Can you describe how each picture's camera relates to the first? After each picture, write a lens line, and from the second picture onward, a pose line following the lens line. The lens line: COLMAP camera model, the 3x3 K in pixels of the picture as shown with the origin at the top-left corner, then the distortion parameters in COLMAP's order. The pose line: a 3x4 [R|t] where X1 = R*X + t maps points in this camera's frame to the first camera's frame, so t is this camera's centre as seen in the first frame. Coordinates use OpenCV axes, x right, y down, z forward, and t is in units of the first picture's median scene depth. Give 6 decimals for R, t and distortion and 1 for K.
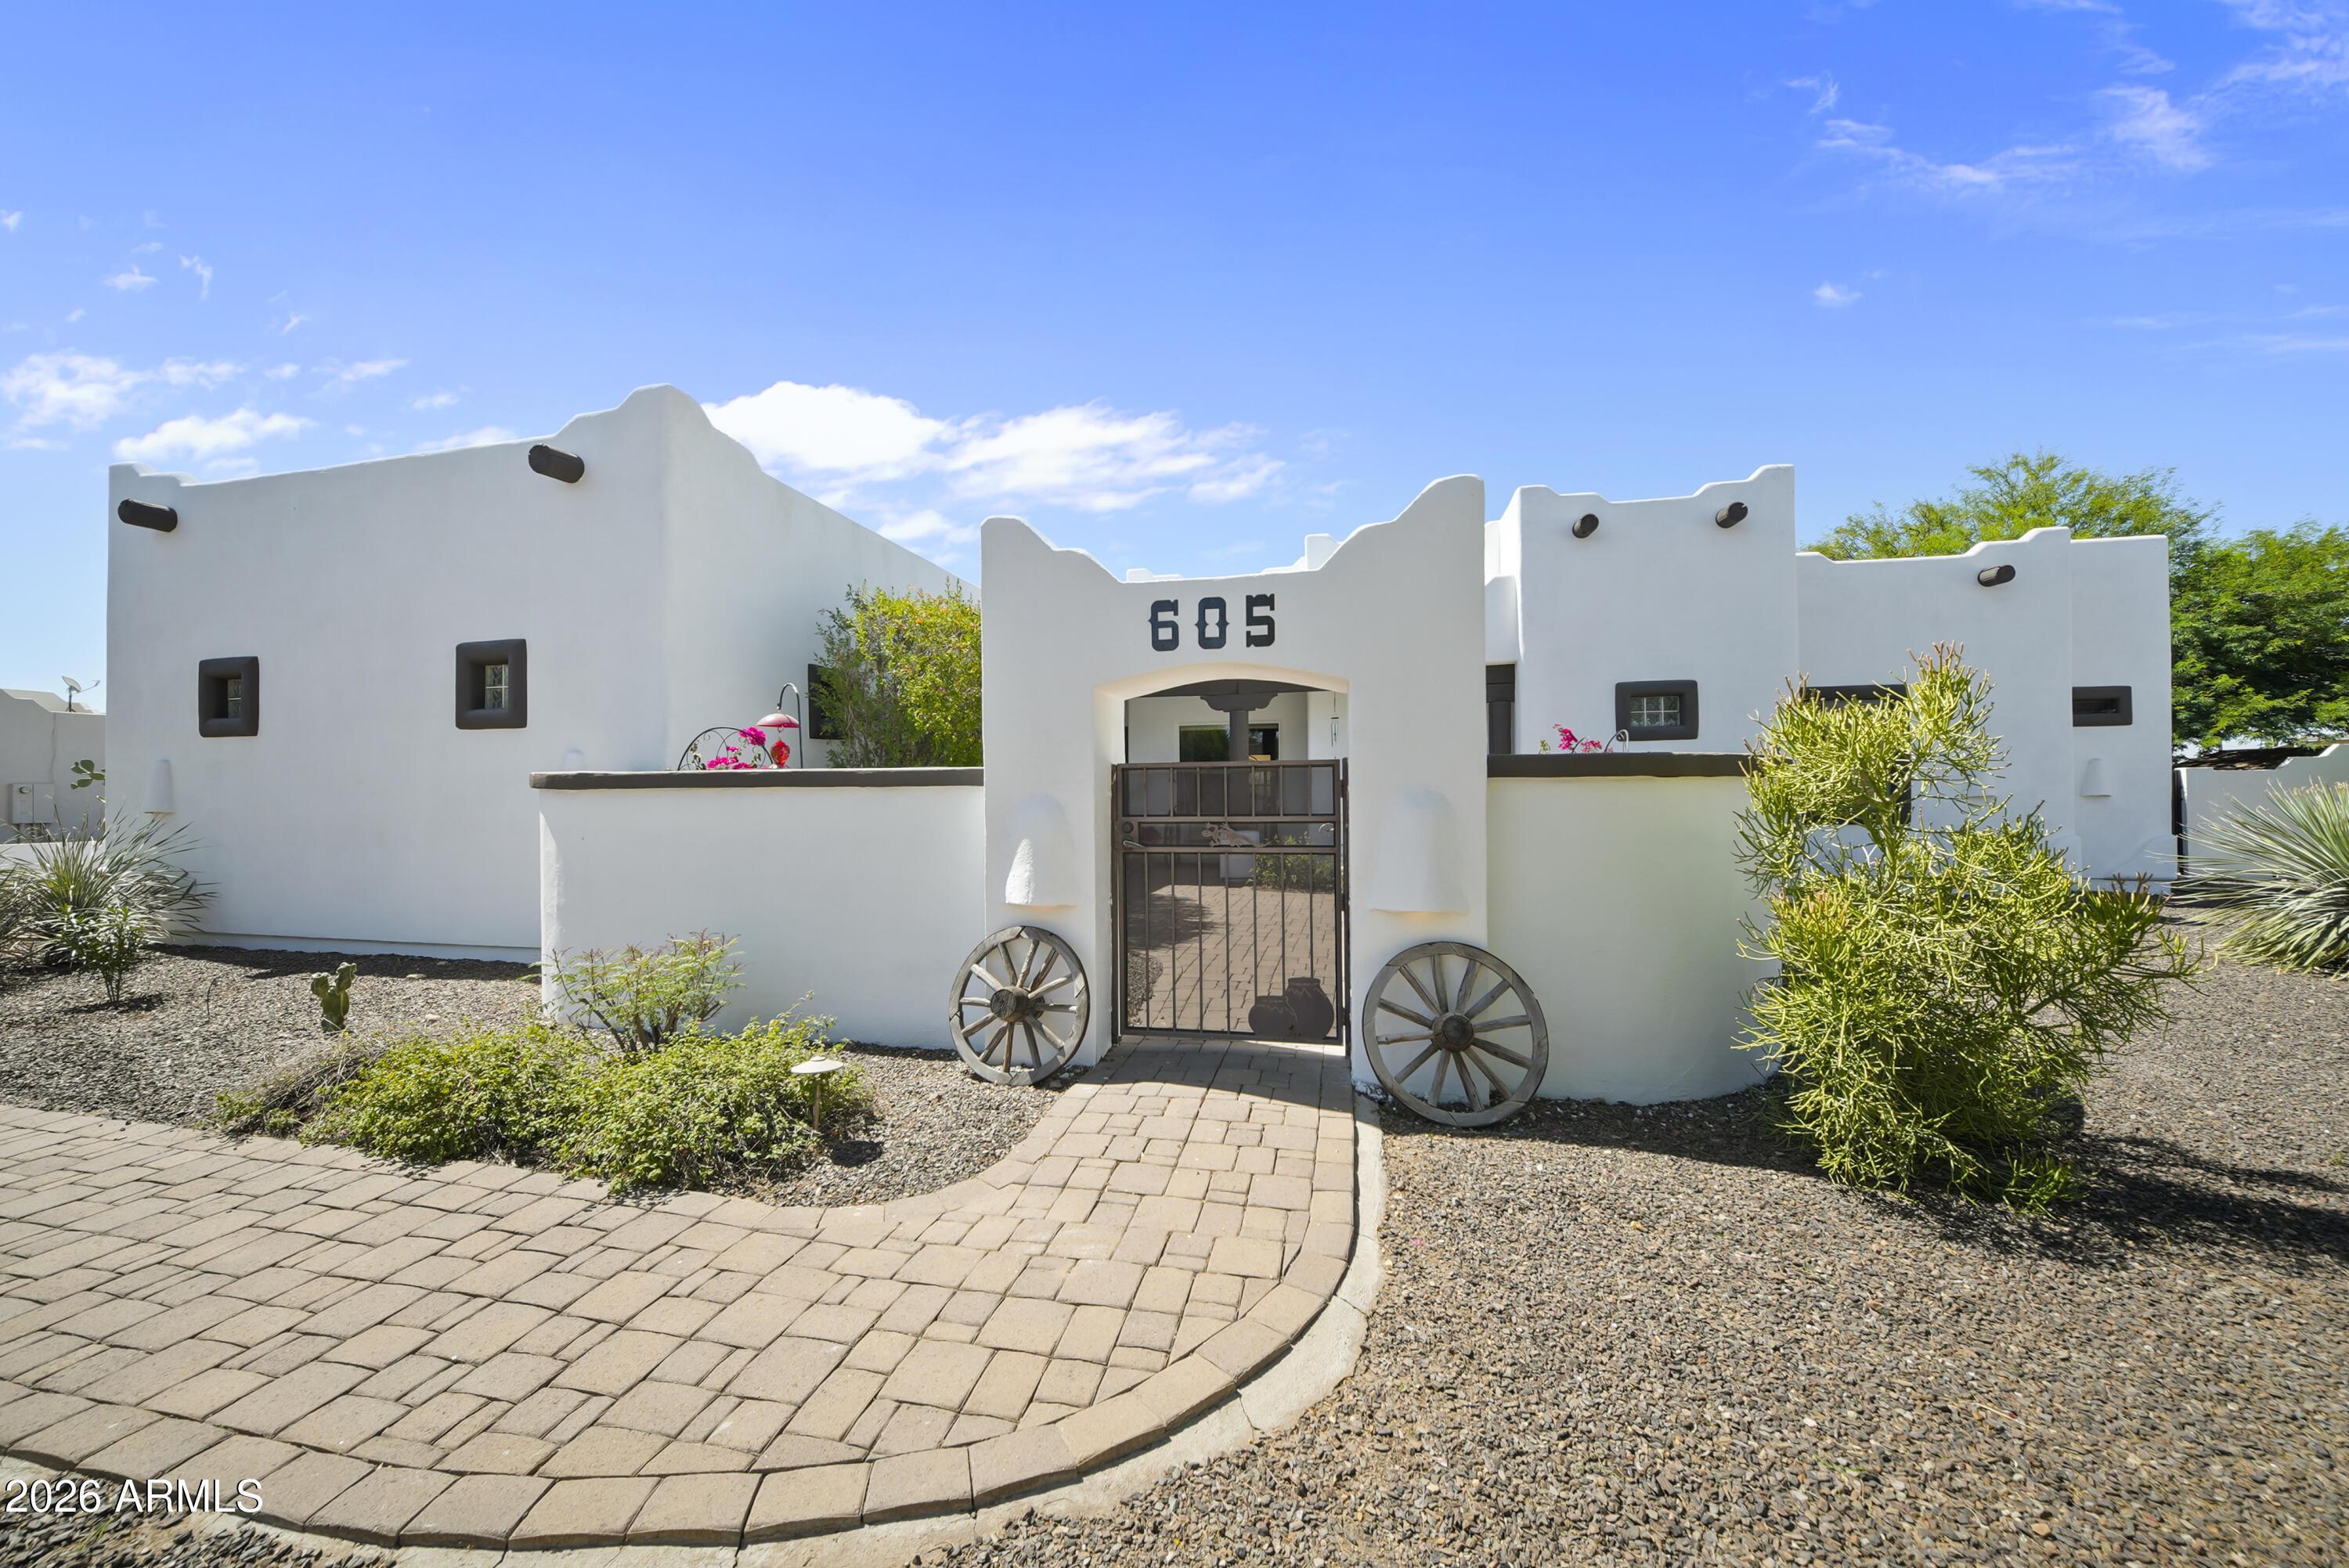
lens RADIAL K [[801.2, 0, 1178.7], [0, 801.2, 786.0], [0, 0, 1]] dist [0.010571, -0.005523]
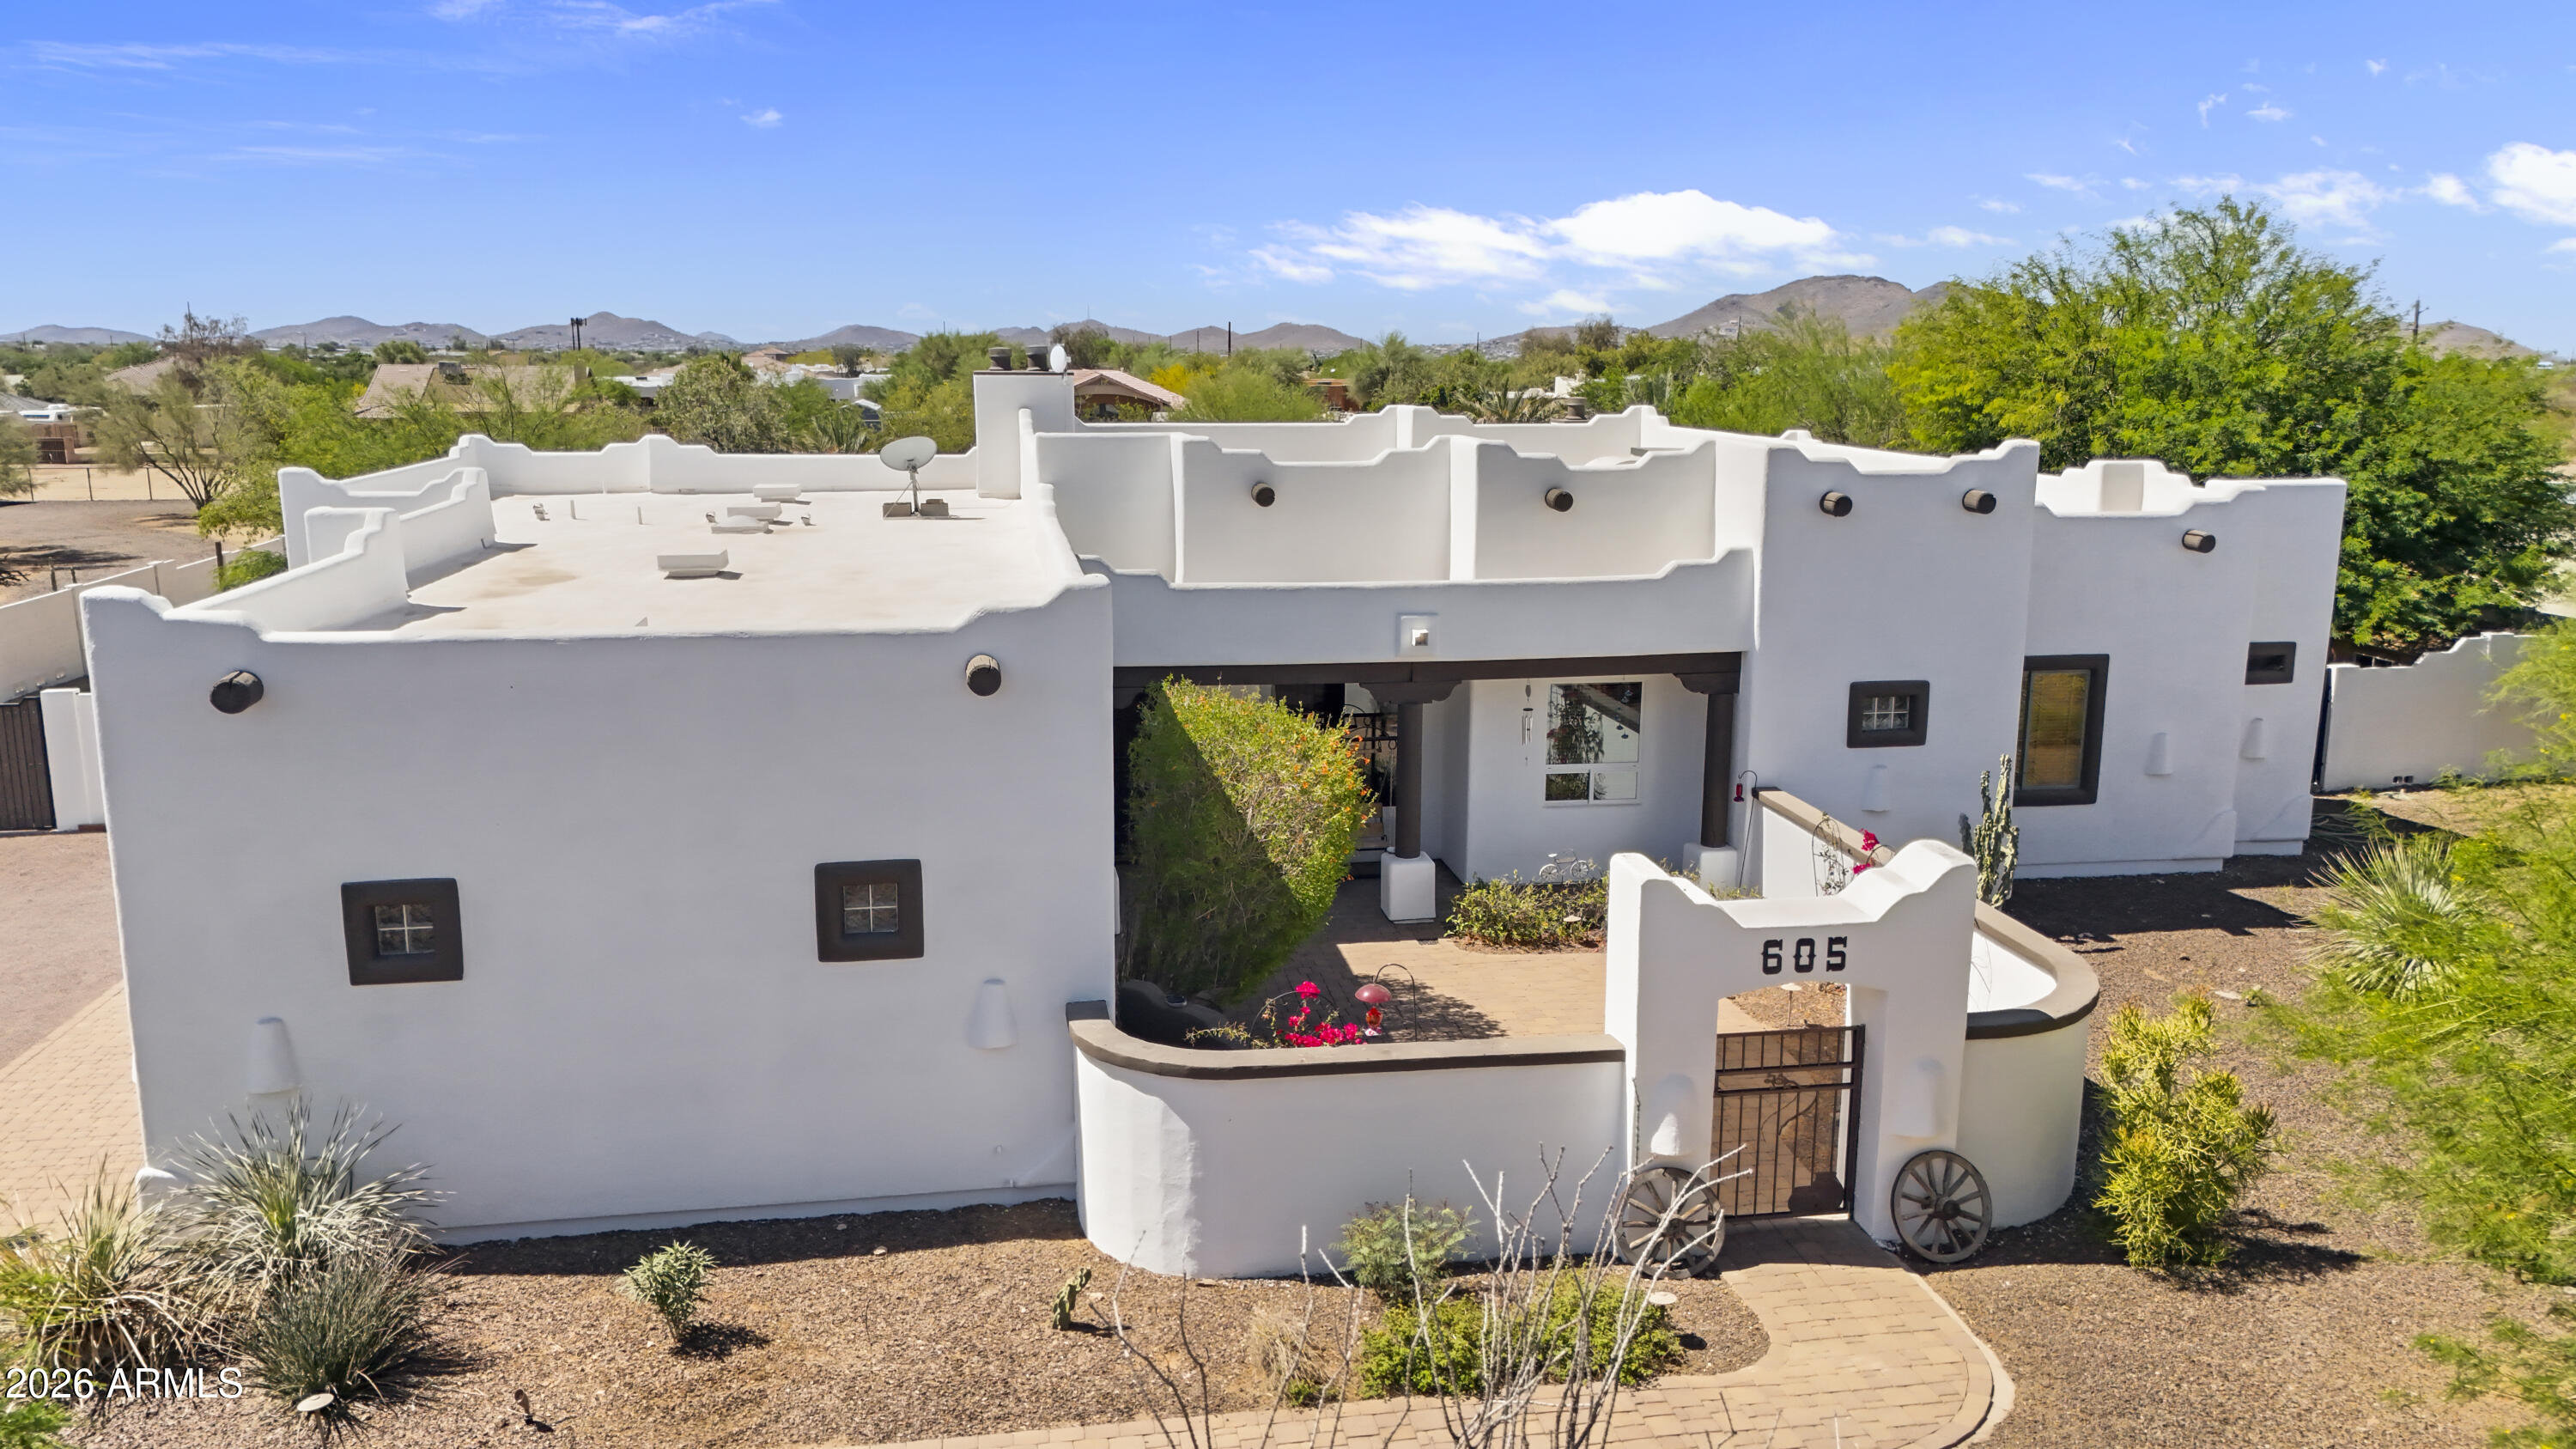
lens RADIAL K [[1817.5, 0, 1281.4], [0, 1817.5, 715.6], [0, 0, 1]] dist [0.088570, -0.105330]
pose [[0.931676, -0.056151, 0.358924, -1.996898], [-0.013245, 0.982076, 0.188018, -1.236701], [-0.363048, -0.179926, 0.914233, -1.590791]]
